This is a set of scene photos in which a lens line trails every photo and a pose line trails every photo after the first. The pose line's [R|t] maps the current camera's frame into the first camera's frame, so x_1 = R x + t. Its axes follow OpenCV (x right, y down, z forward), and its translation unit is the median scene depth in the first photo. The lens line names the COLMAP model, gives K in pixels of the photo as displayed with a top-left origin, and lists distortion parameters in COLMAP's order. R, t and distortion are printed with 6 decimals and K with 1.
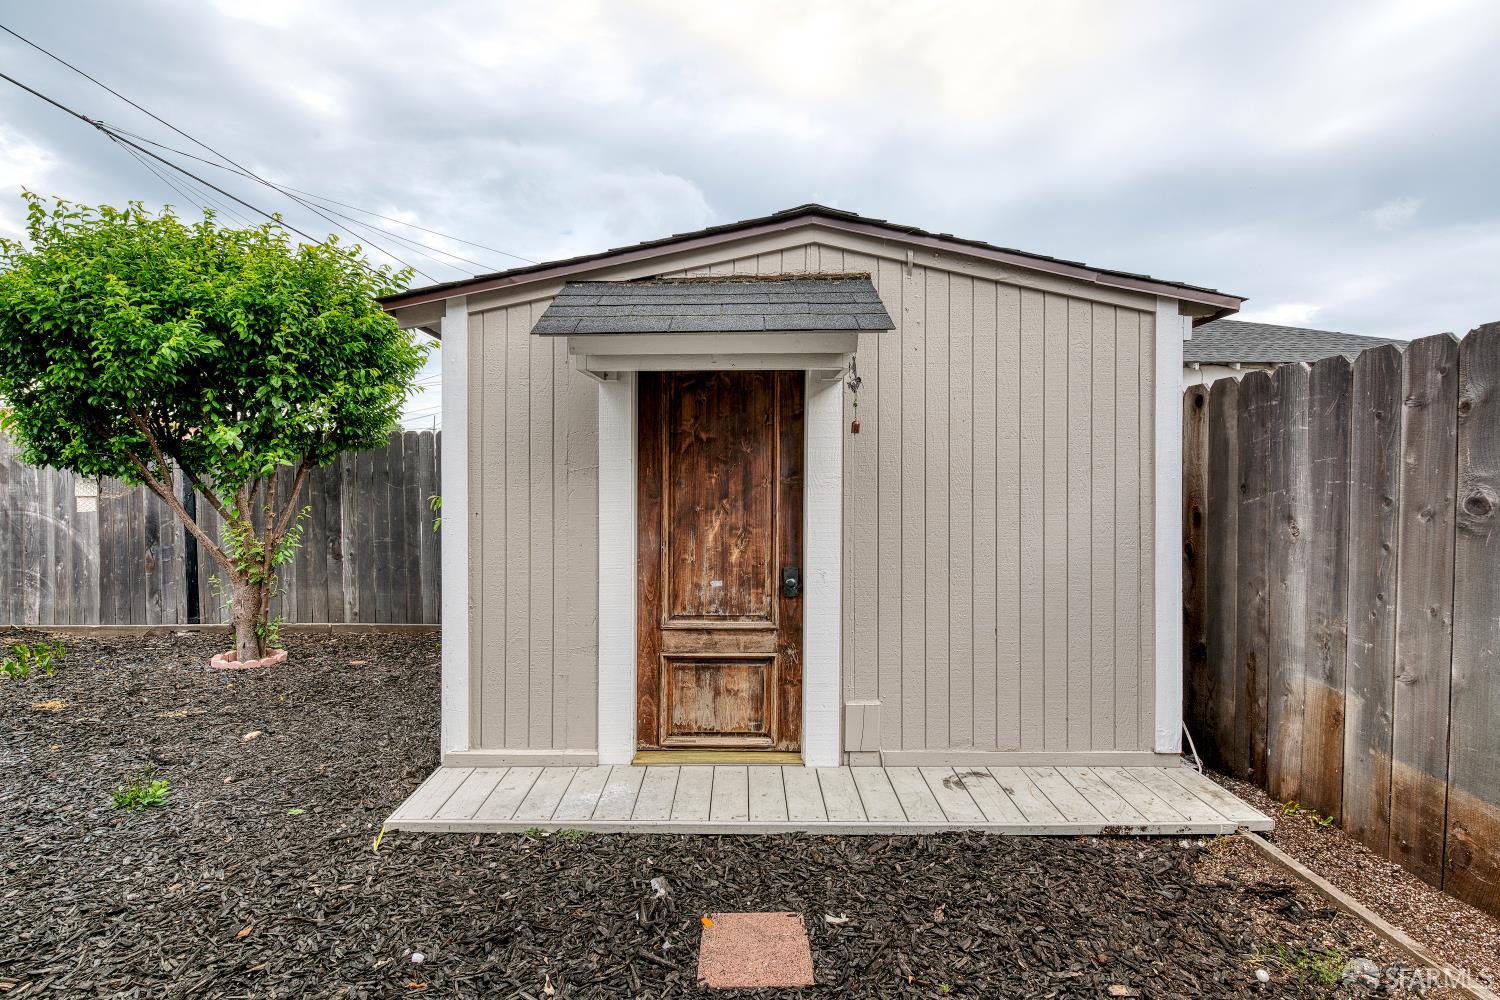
lens RADIAL K [[697.5, 0, 755.9], [0, 697.5, 494.9], [0, 0, 1]] dist [0.013446, -0.008708]
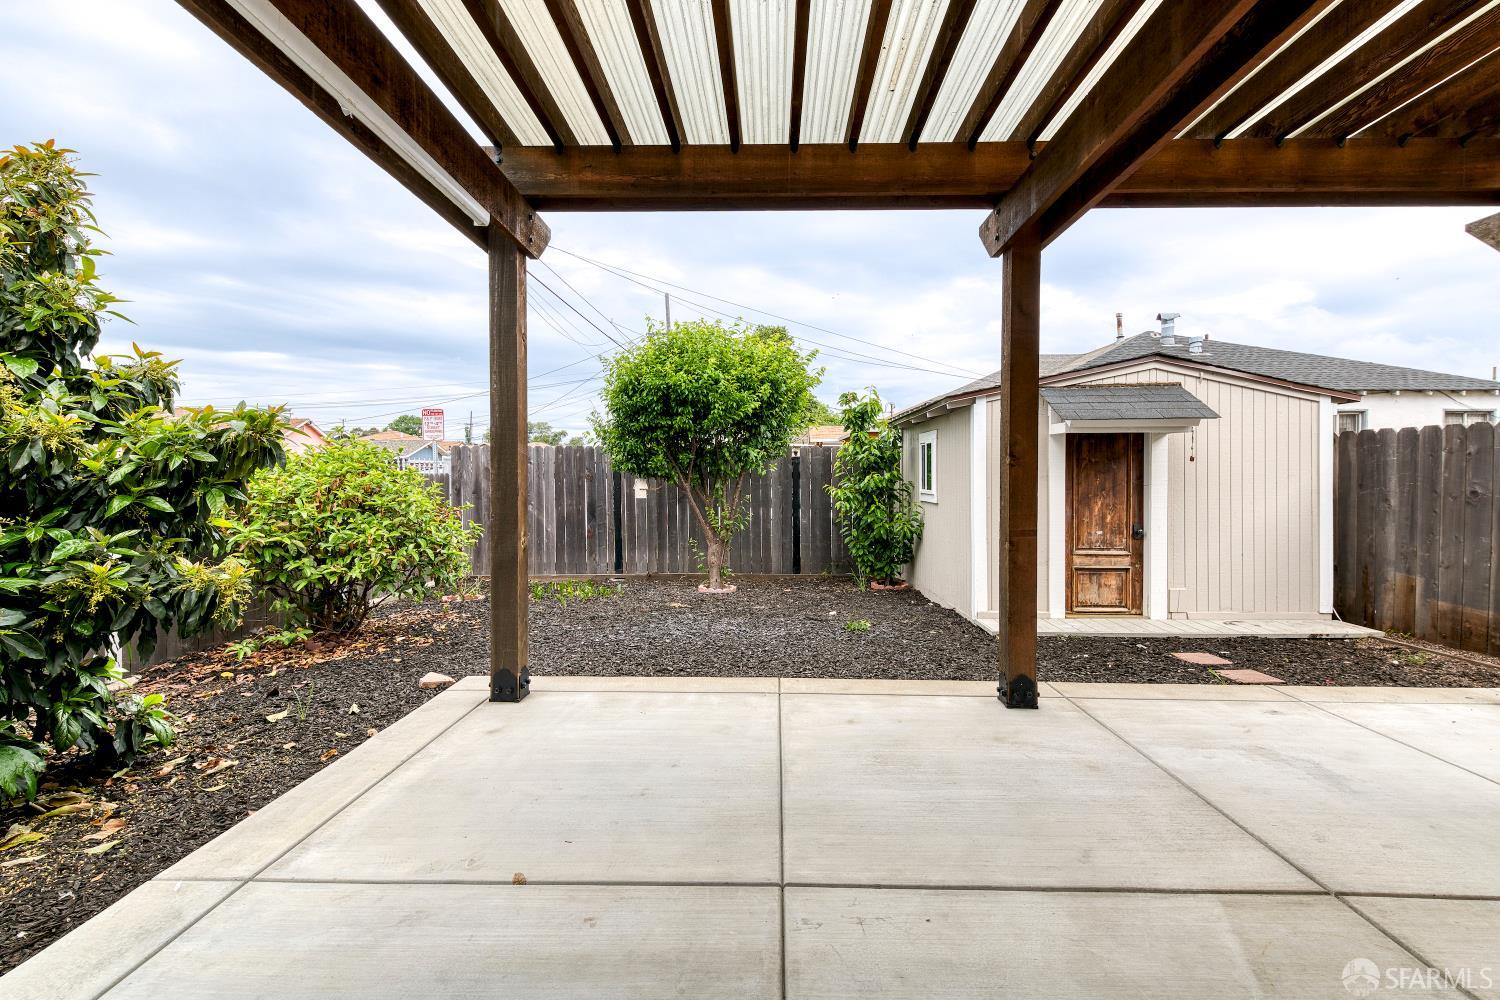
lens RADIAL K [[685.4, 0, 760.8], [0, 685.4, 486.3], [0, 0, 1]] dist [-0.000310, -0.000880]
pose [[0.999905, 0.001212, -0.013703, -1.023484], [-0.001258, 0.999994, -0.003350, 0.000006], [0.013699, 0.003367, 0.999900, -1.019967]]
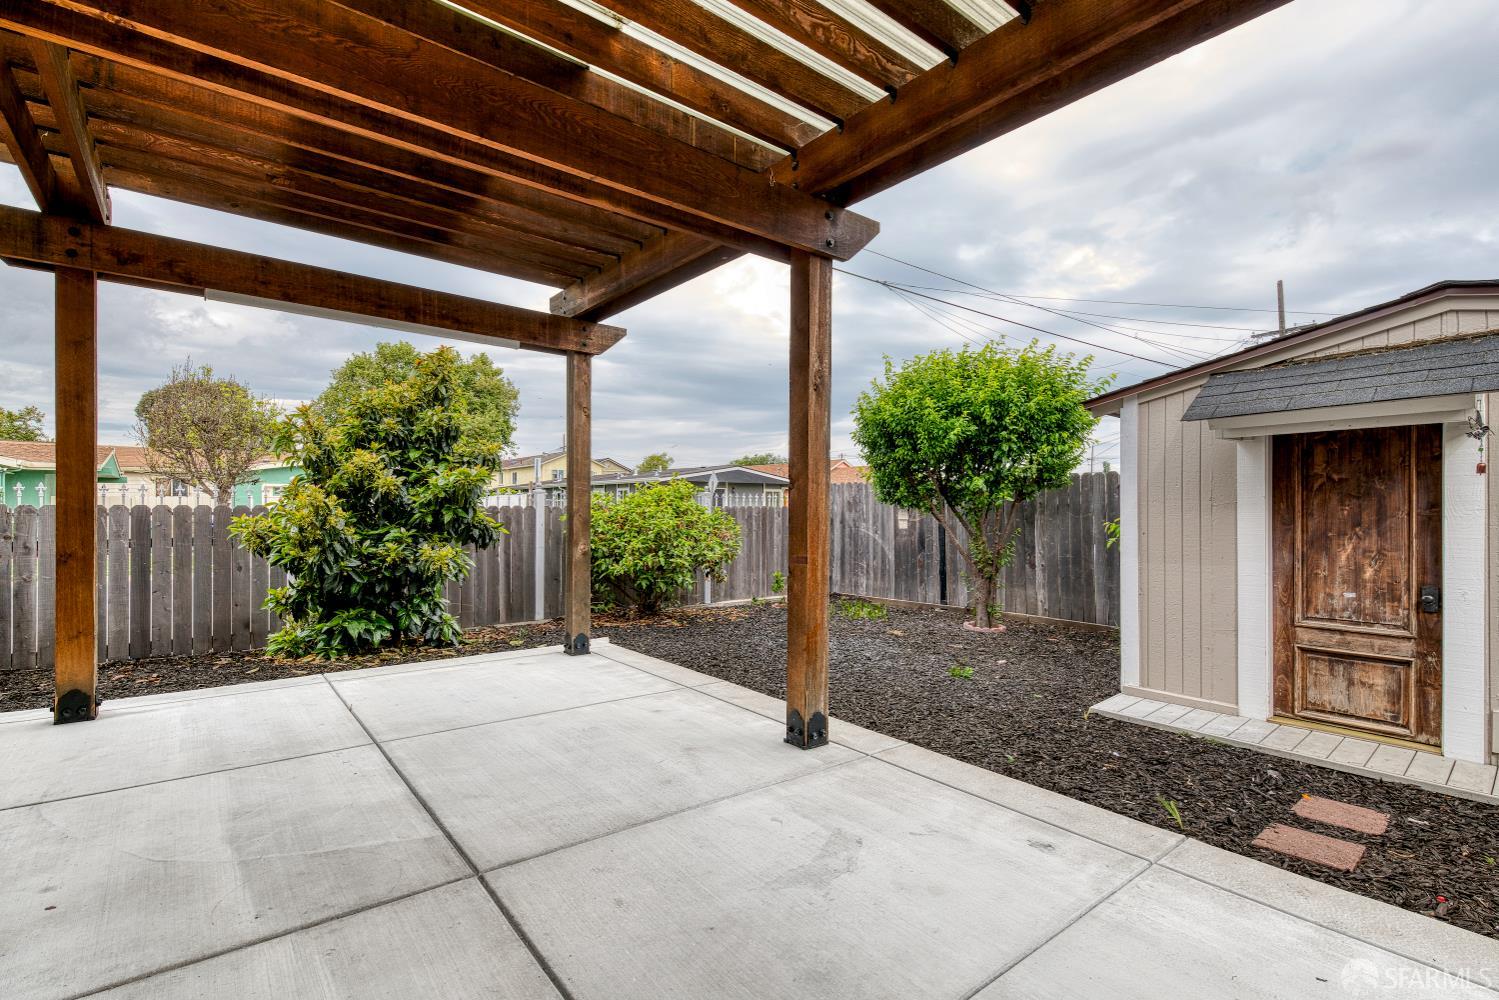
lens RADIAL K [[697.0, 0, 755.4], [0, 697.0, 494.9], [0, 0, 1]] dist [0.013446, -0.008708]
pose [[0.638140, -0.014827, -0.769777, 0.233985], [-0.017960, 0.999256, -0.034136, 0.010324], [0.769711, 0.035609, 0.637399, -0.625994]]
